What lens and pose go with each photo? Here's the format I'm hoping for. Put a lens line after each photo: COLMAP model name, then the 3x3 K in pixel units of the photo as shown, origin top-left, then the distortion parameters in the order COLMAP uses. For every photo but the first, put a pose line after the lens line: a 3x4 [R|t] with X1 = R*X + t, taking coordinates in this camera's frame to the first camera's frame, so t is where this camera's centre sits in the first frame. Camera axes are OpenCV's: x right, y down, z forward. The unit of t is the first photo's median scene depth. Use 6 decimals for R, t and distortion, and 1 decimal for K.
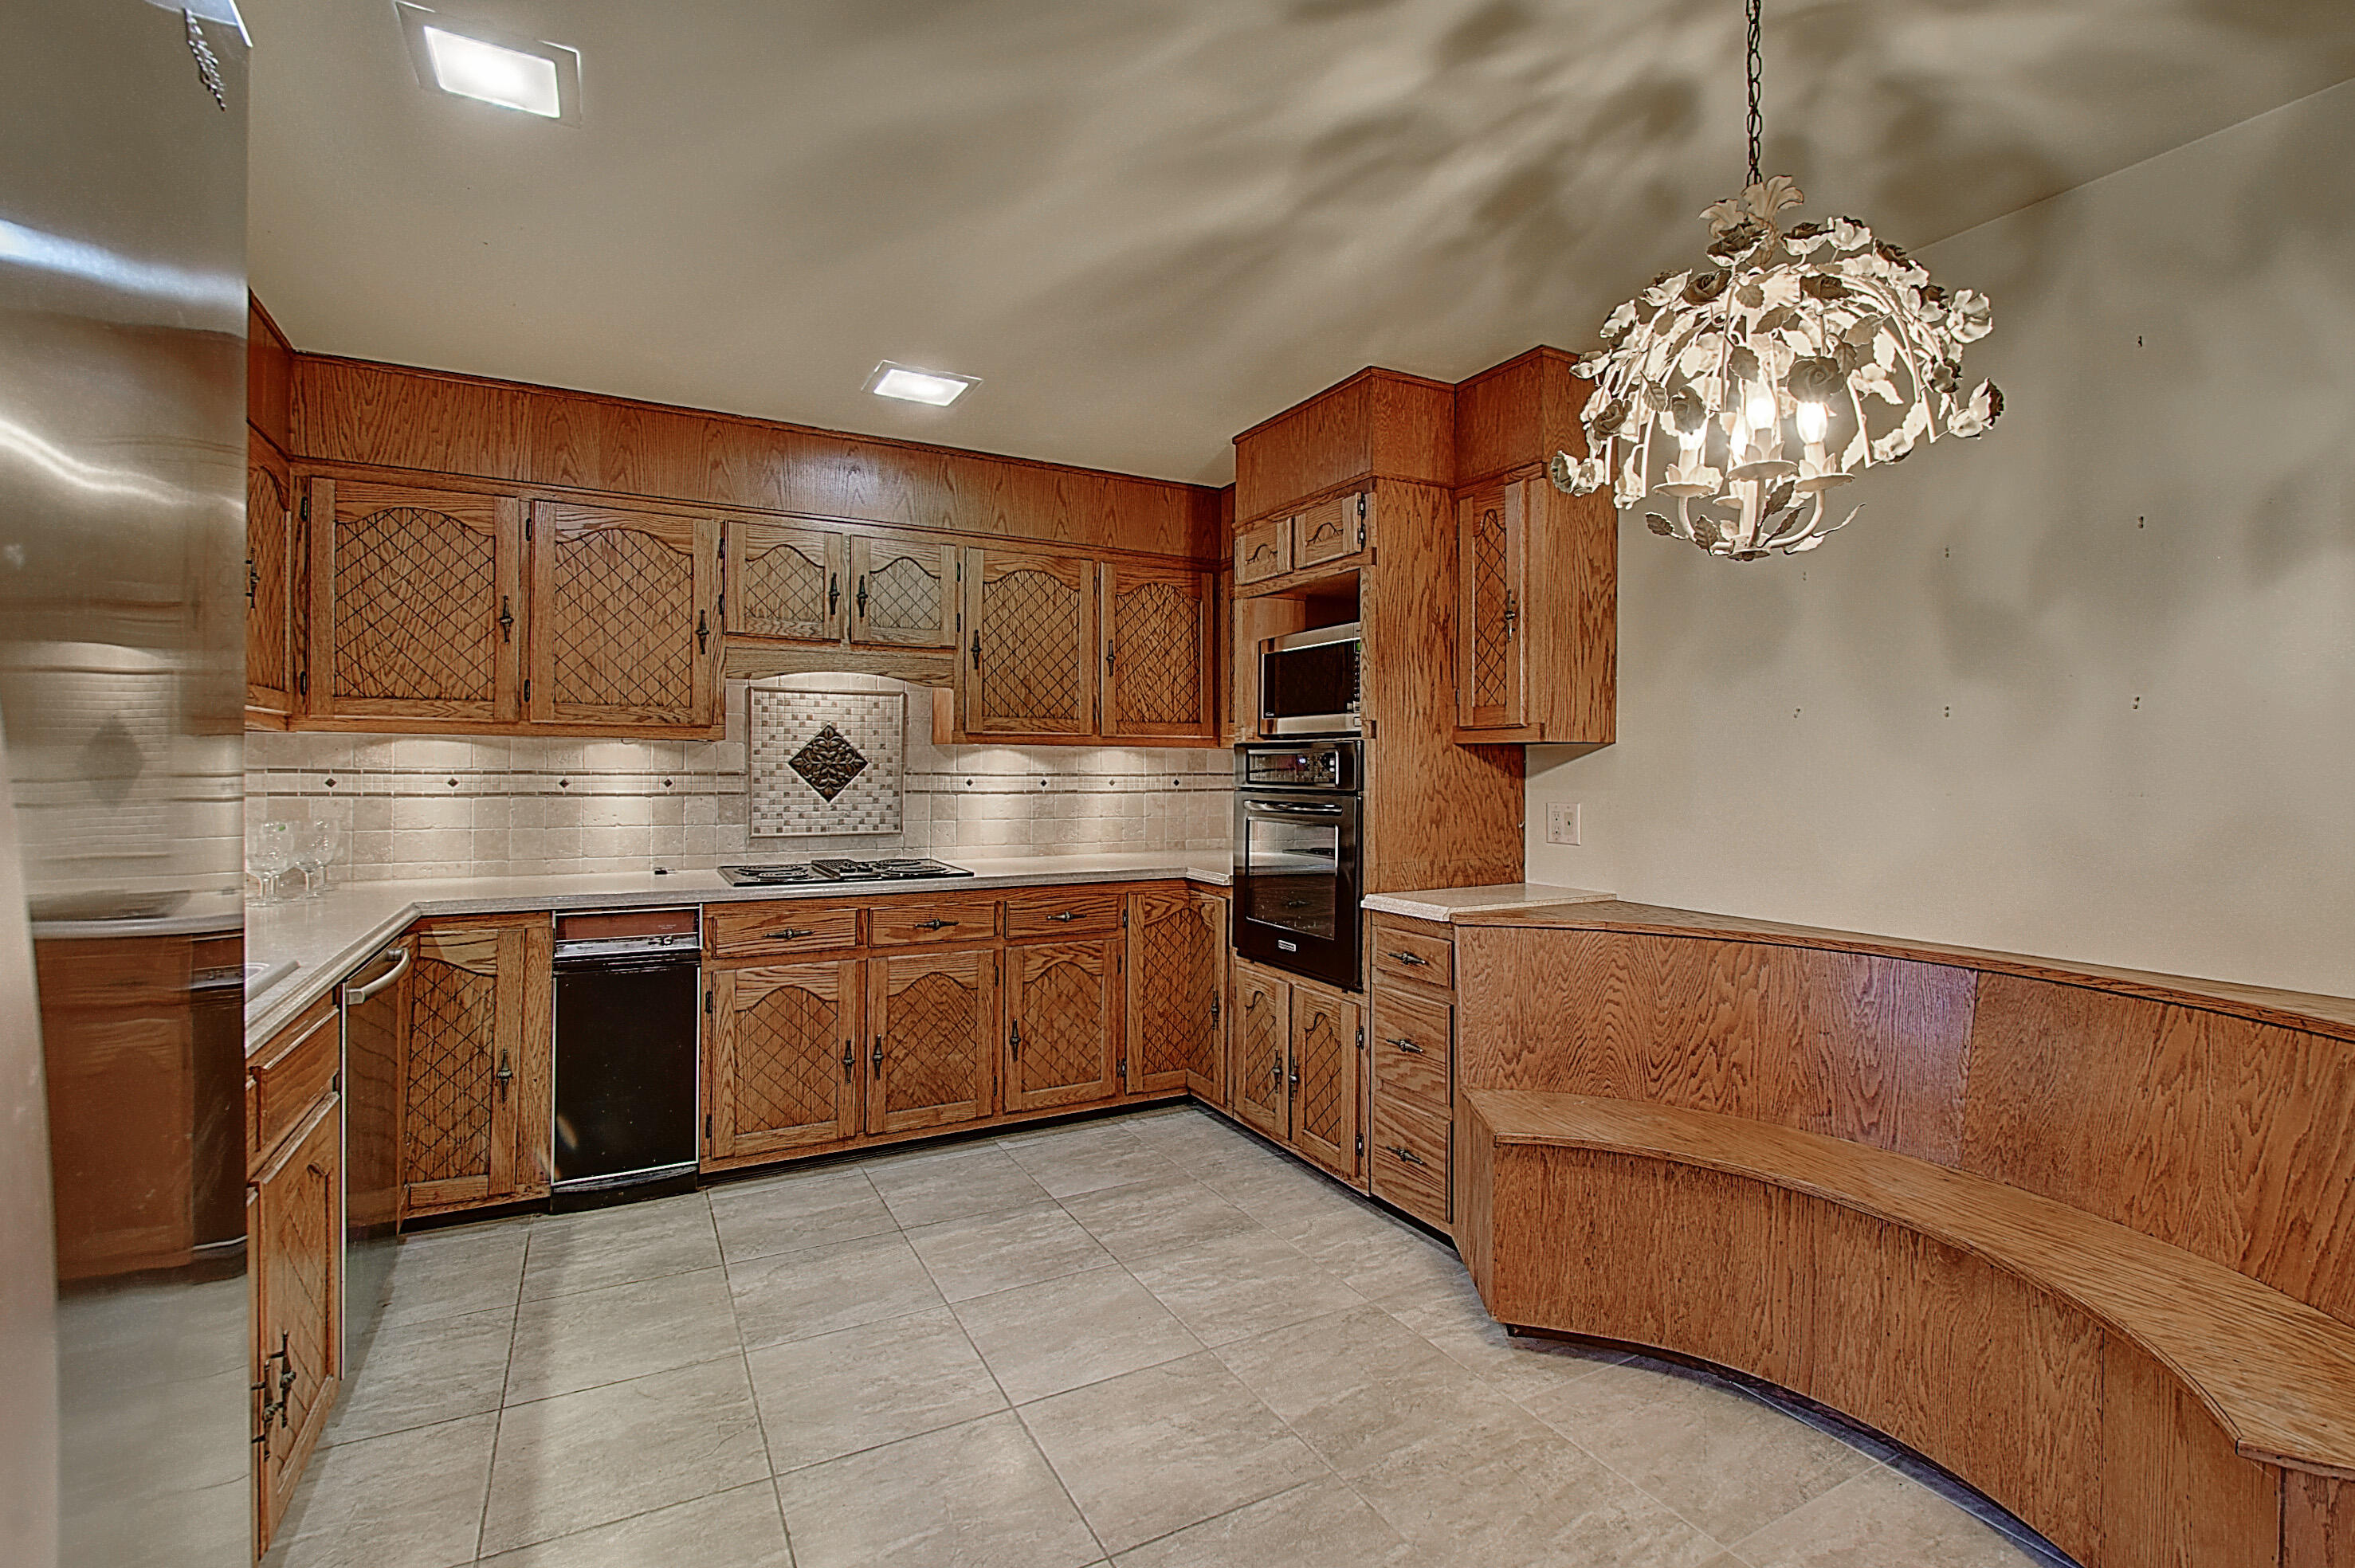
lens RADIAL K [[1069.4, 0, 1177.5], [0, 1069.4, 784.0], [0, 0, 1]] dist [-0.000243, 0.000034]
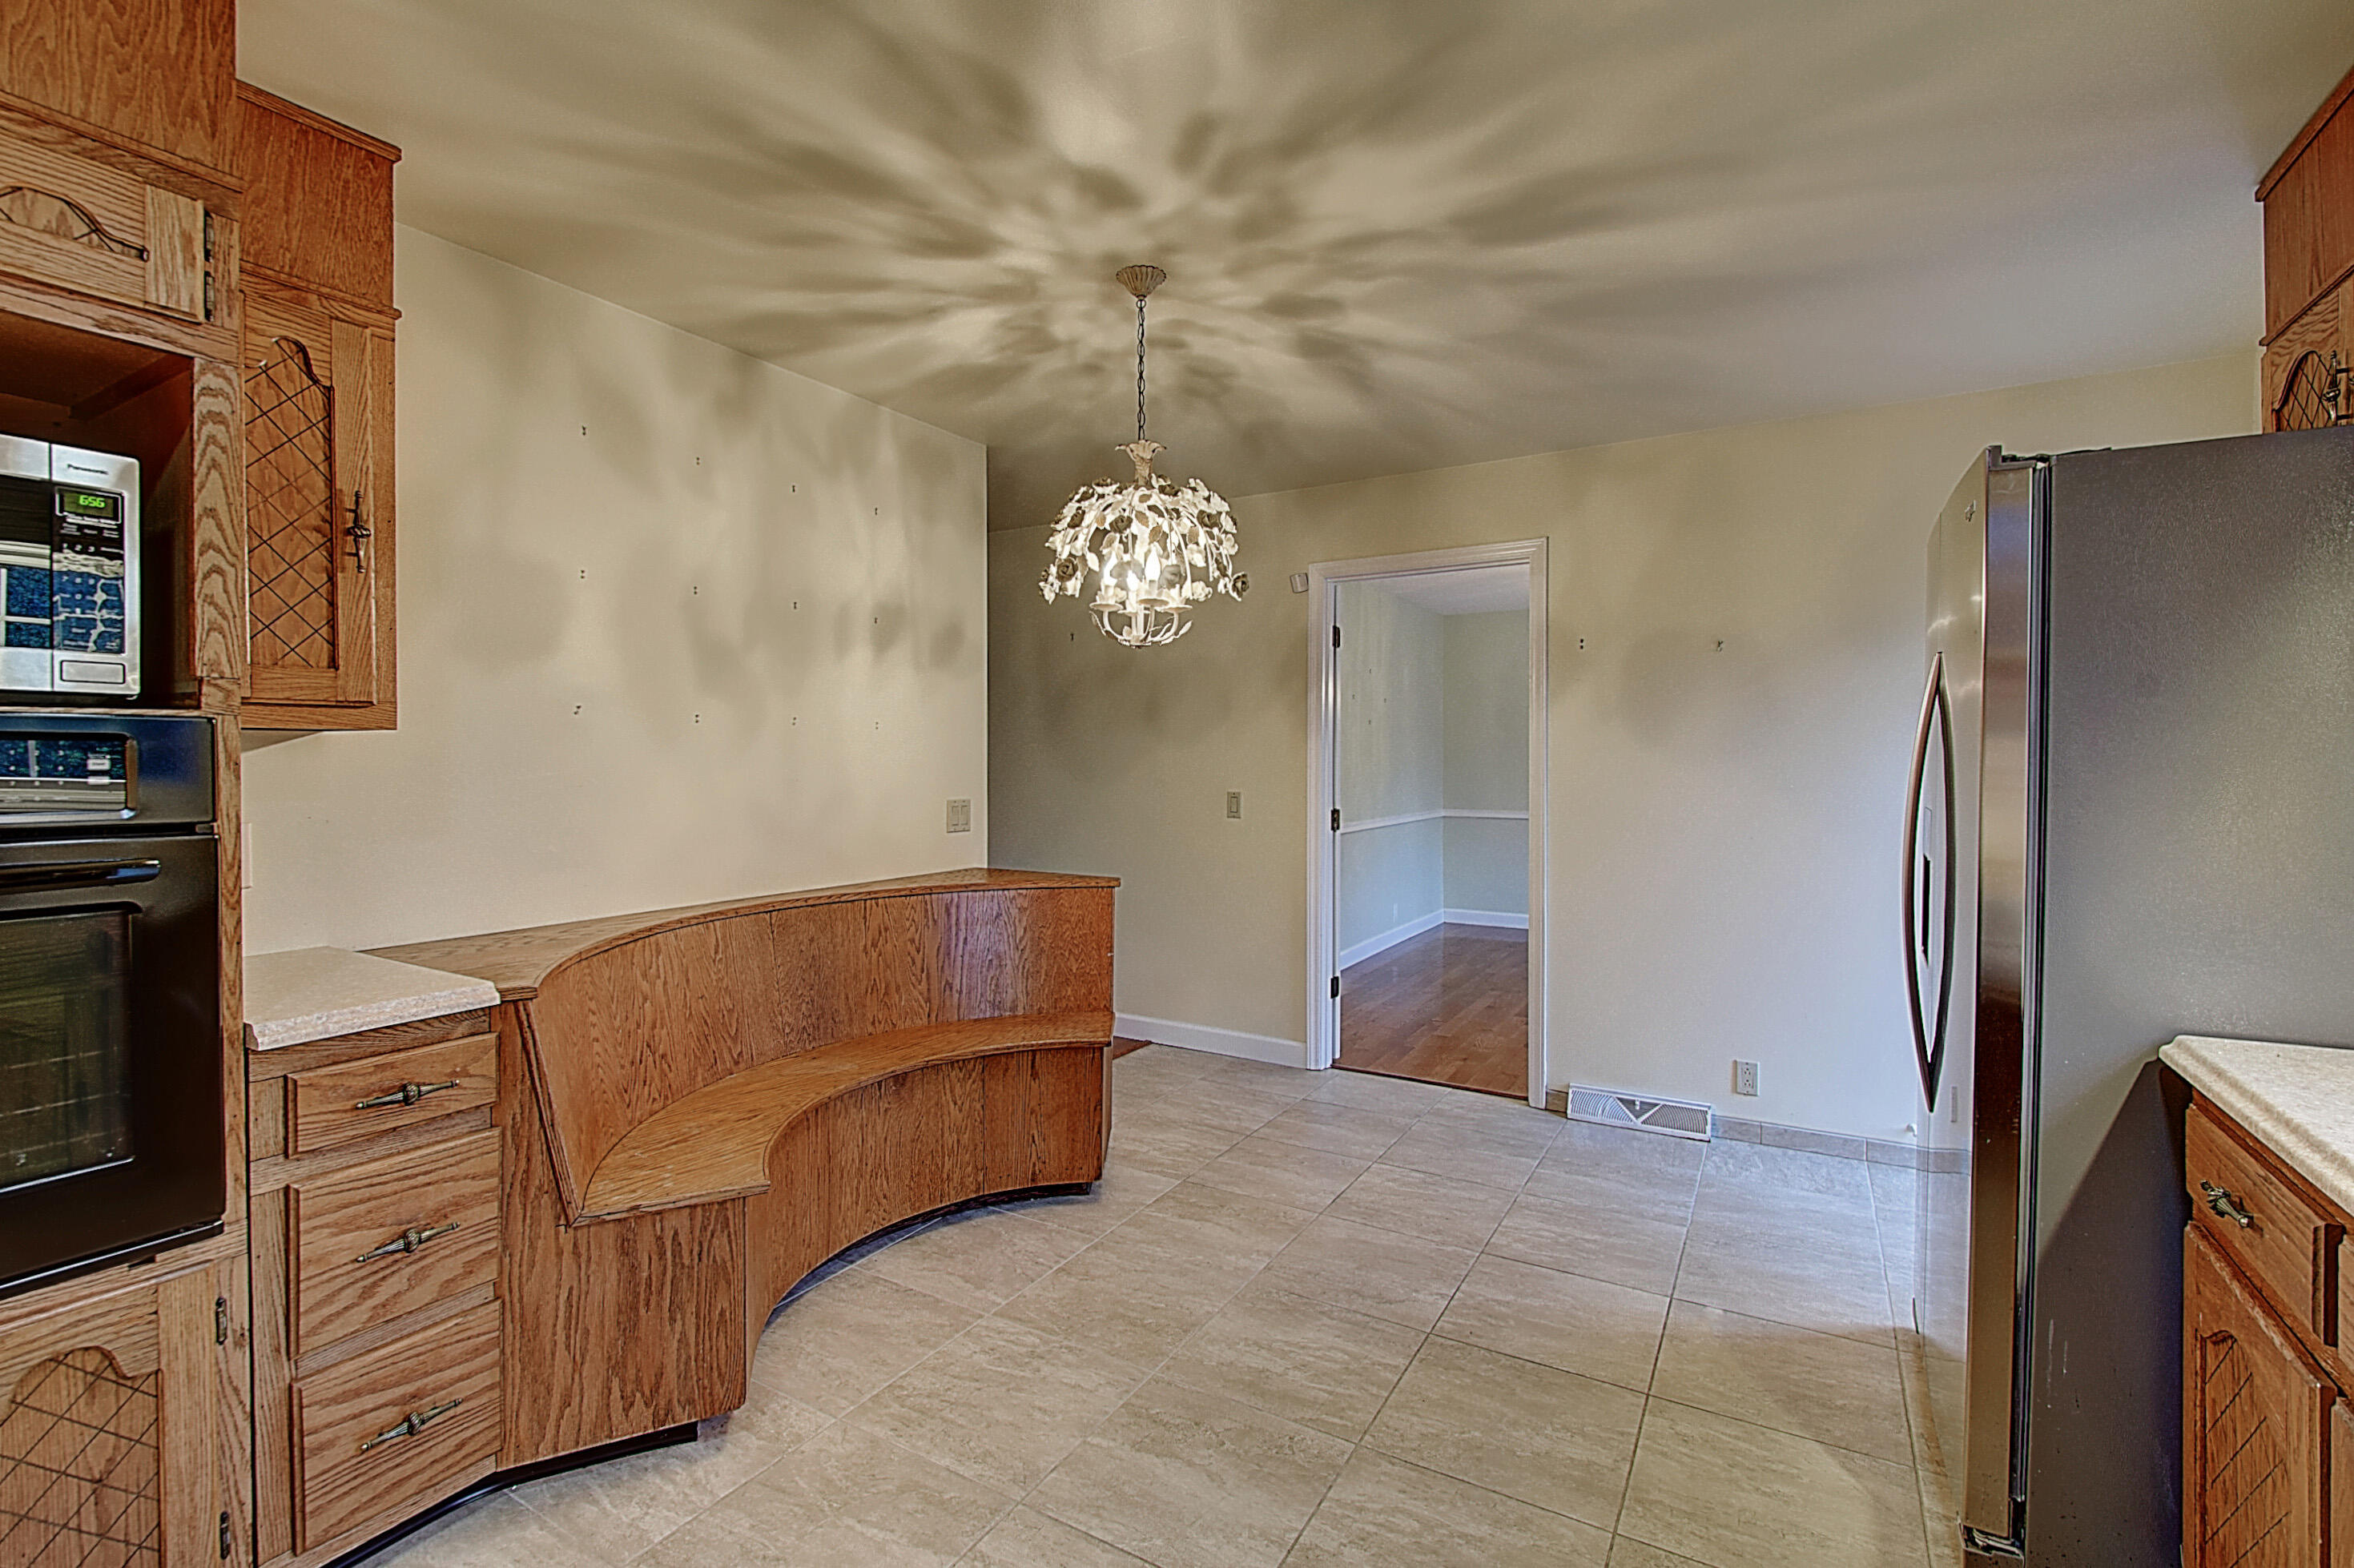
lens RADIAL K [[1035.8, 0, 1172.5], [0, 1035.8, 788.8], [0, 0, 1]] dist [-0.000305, -0.000083]
pose [[-0.509011, -0.037615, 0.859937, -0.651771], [0.003620, 0.998942, 0.045838, -0.041938], [-0.860752, 0.026445, -0.508337, 1.234320]]
